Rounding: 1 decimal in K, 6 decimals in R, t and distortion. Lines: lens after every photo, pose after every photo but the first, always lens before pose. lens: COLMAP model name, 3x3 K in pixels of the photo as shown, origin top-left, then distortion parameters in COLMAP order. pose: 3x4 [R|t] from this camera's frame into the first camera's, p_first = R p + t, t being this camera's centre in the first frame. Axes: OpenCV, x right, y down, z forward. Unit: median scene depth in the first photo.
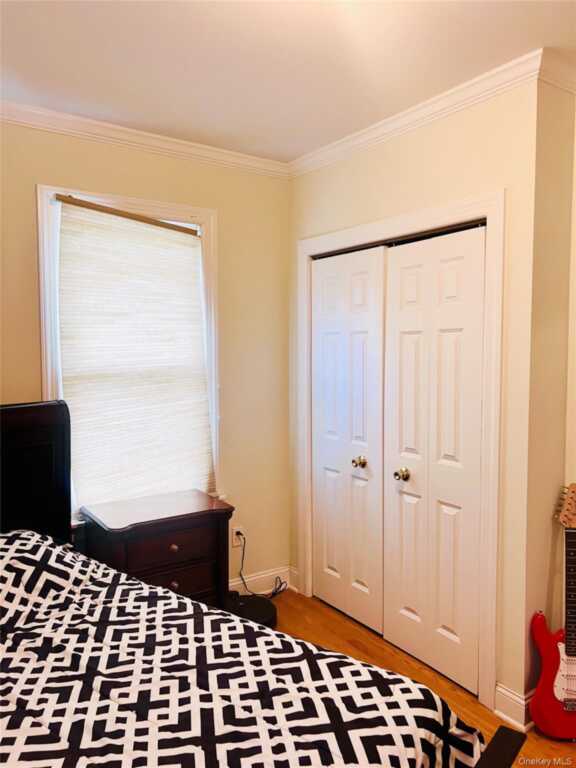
lens RADIAL K [[572.3, 0, 284.3], [0, 572.3, 380.4], [0, 0, 1]] dist [0.037353, -0.051407]
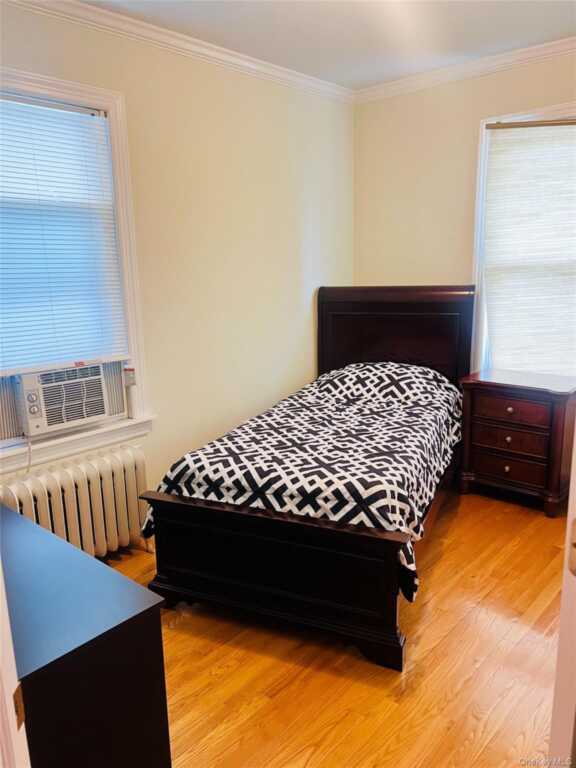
lens RADIAL K [[572.3, 0, 284.9], [0, 572.3, 389.2], [0, 0, 1]] dist [0.037353, -0.051407]
pose [[0.226435, 0.207179, -0.951737, 1.274637], [-0.028802, 0.978114, 0.206068, 0.010516], [0.973600, -0.019249, 0.227446, 0.366612]]
